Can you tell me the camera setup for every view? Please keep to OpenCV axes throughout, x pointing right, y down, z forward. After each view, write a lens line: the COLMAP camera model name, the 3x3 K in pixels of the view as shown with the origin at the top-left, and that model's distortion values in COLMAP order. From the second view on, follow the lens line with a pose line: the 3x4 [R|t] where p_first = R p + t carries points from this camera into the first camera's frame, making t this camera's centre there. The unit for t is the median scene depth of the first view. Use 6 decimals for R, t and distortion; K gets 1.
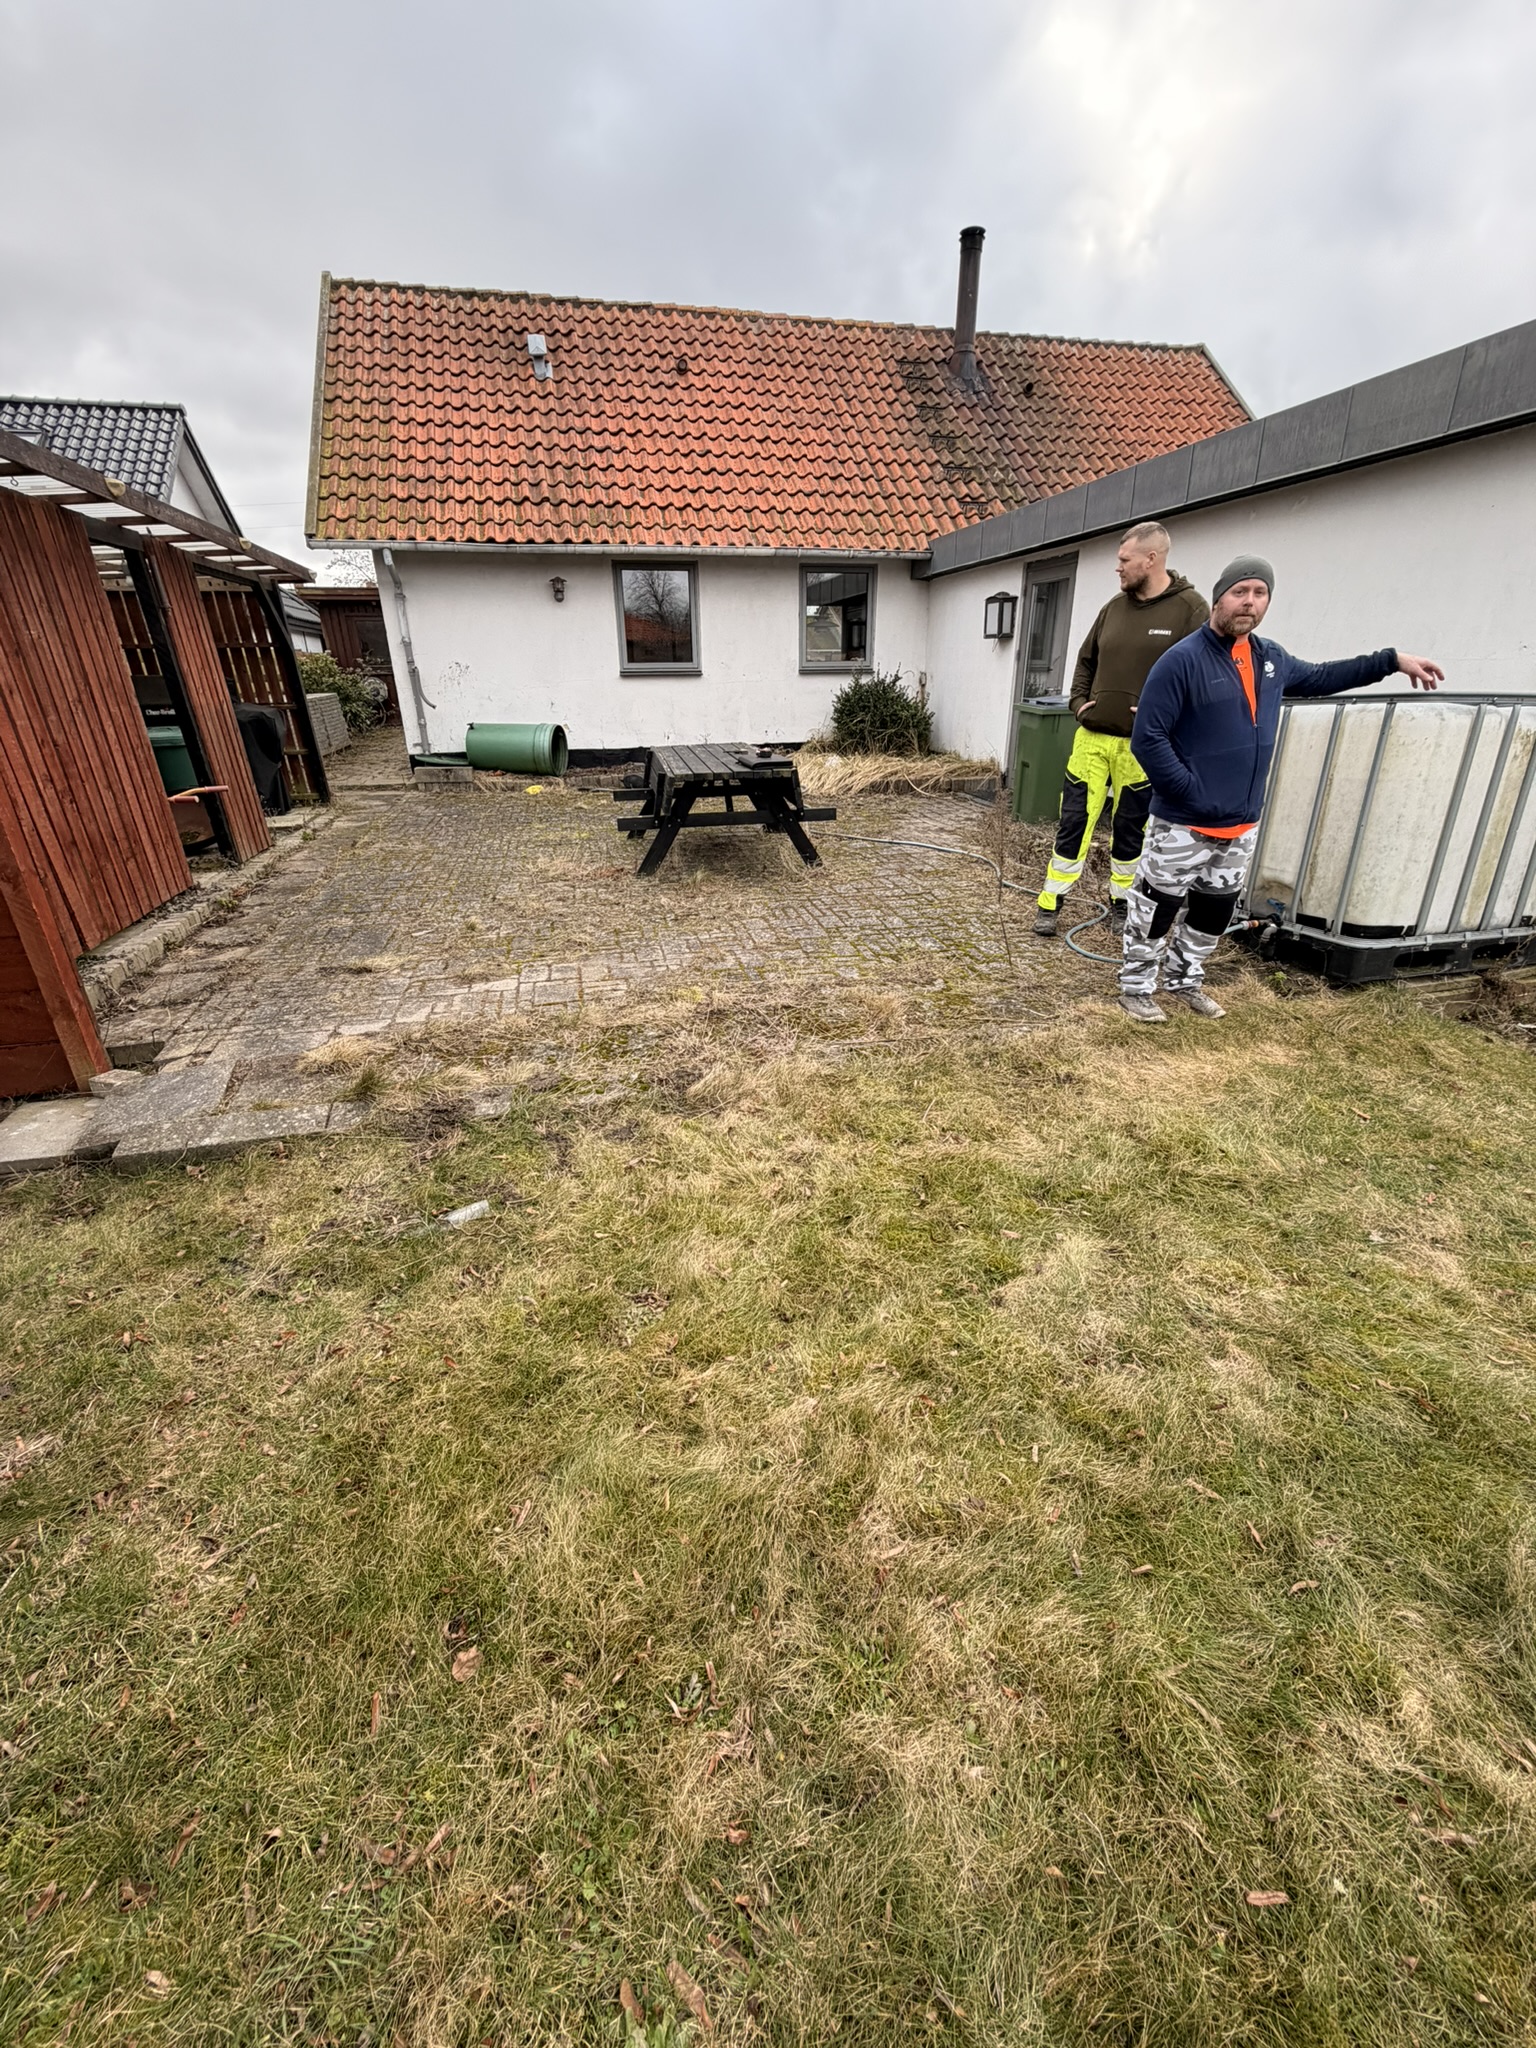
lens RADIAL K [[810.9, 0, 768.0], [0, 810.9, 1024.0], [0, 0, 1]] dist [0.000495, -0.000228]
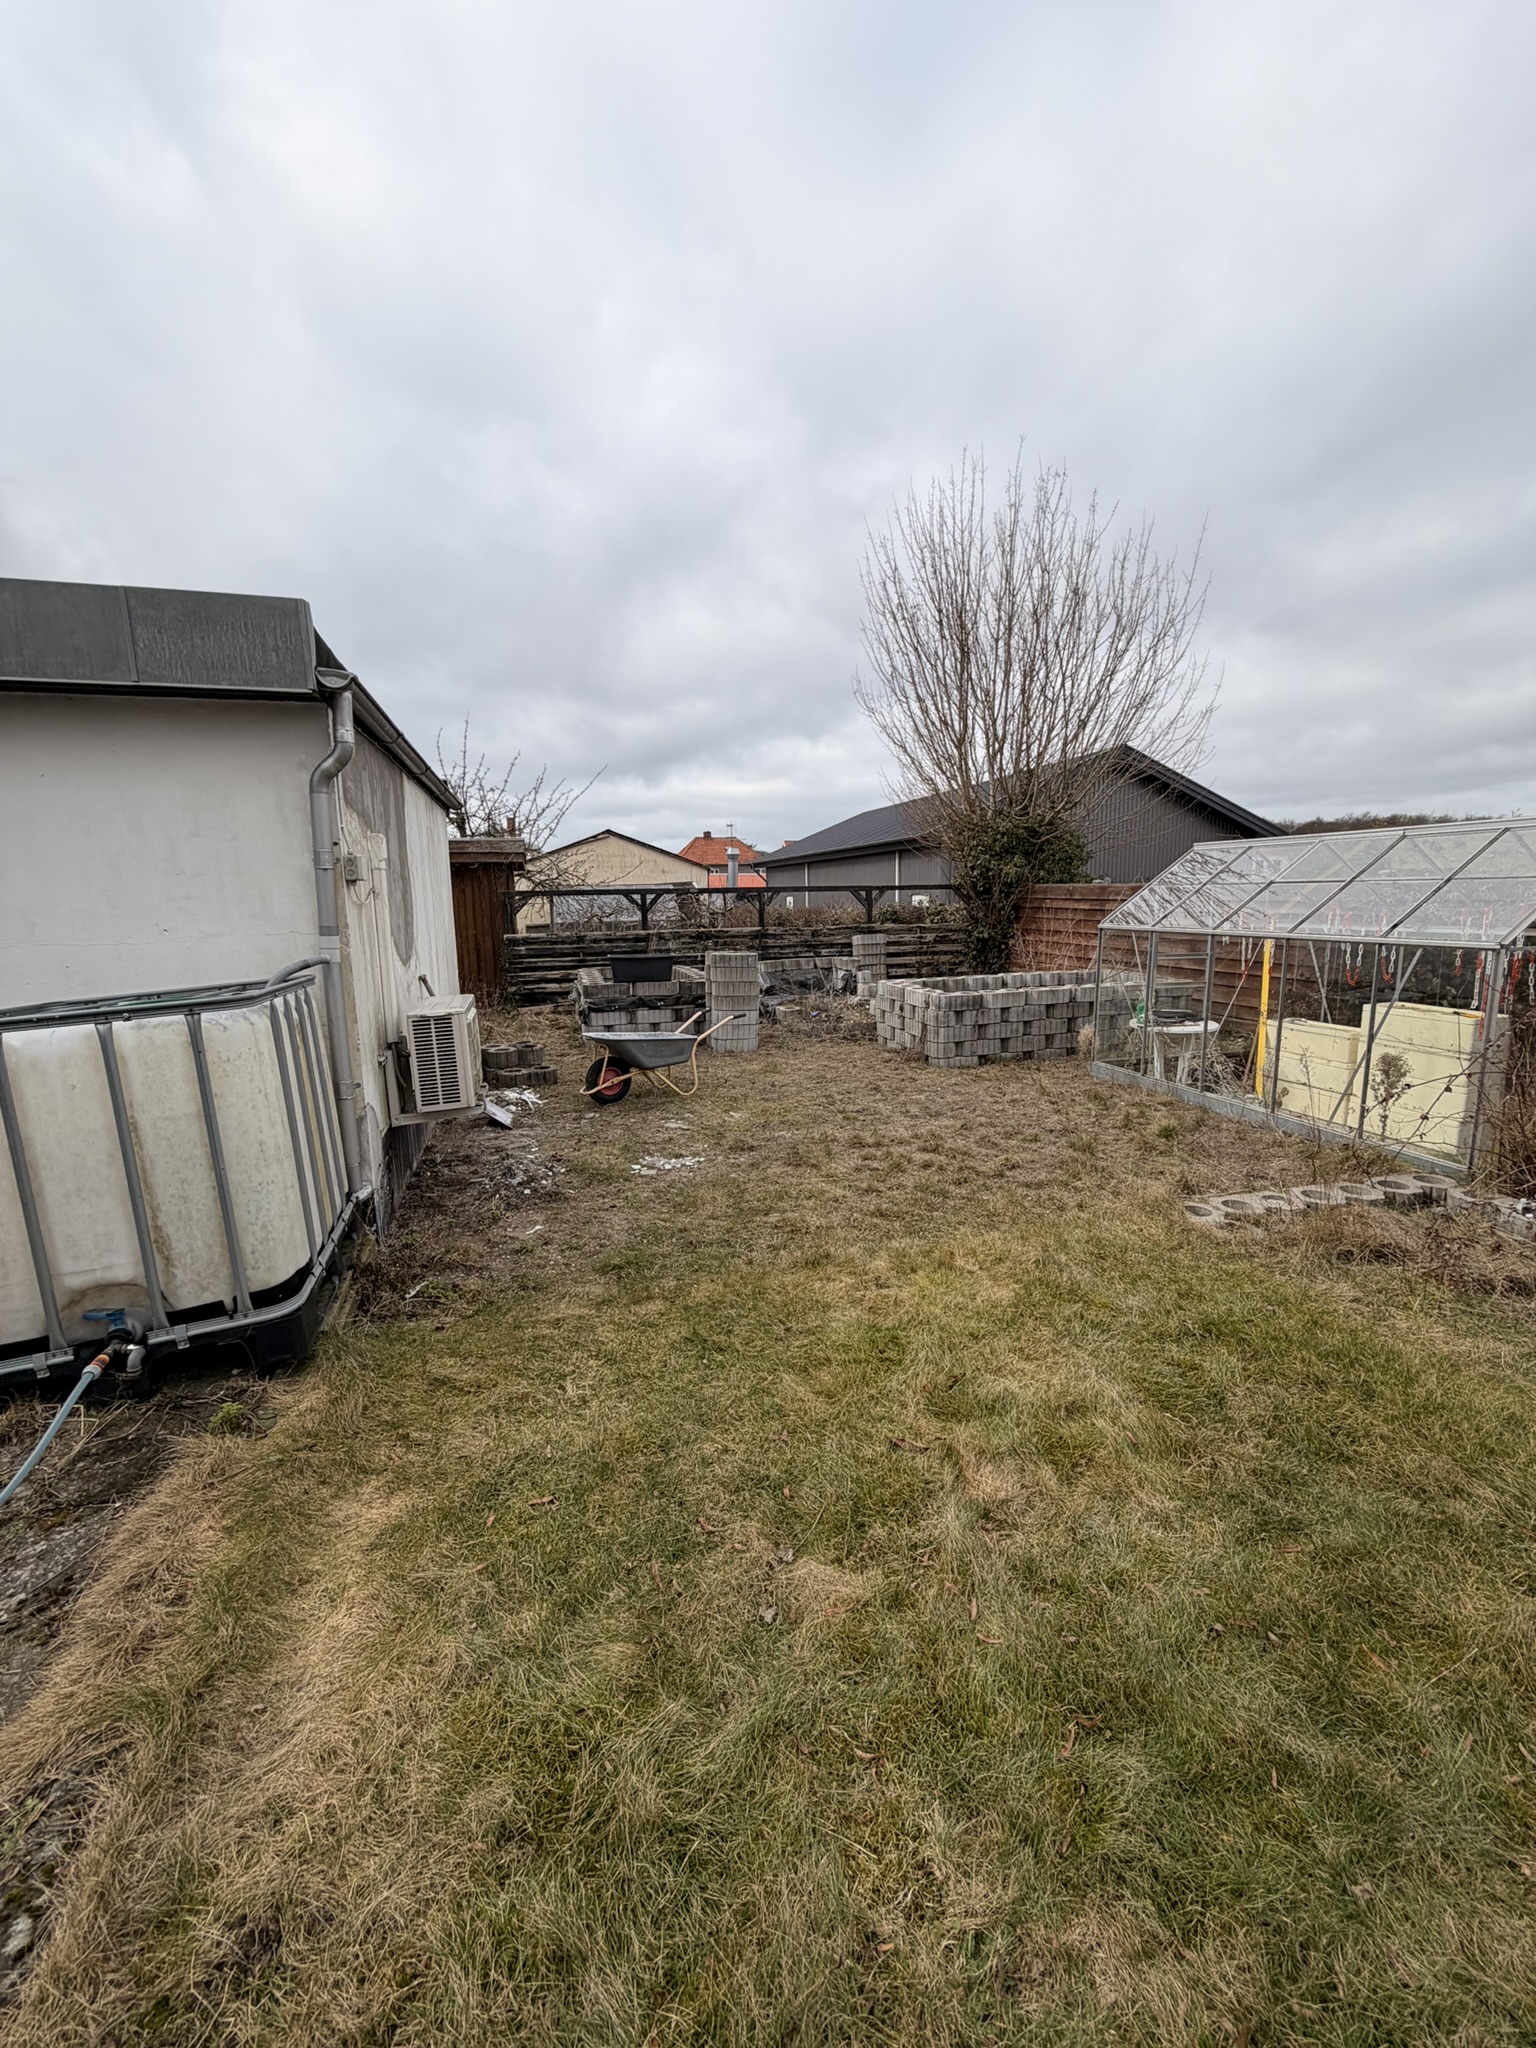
lens RADIAL K [[810.9, 0, 768.0], [0, 810.9, 1024.0], [0, 0, 1]] dist [0.000495, -0.000228]
pose [[-0.050978, -0.146732, 0.987862, 0.011599], [0.411073, 0.898388, 0.154655, -0.257877], [-0.910176, 0.413968, 0.014520, 0.465411]]
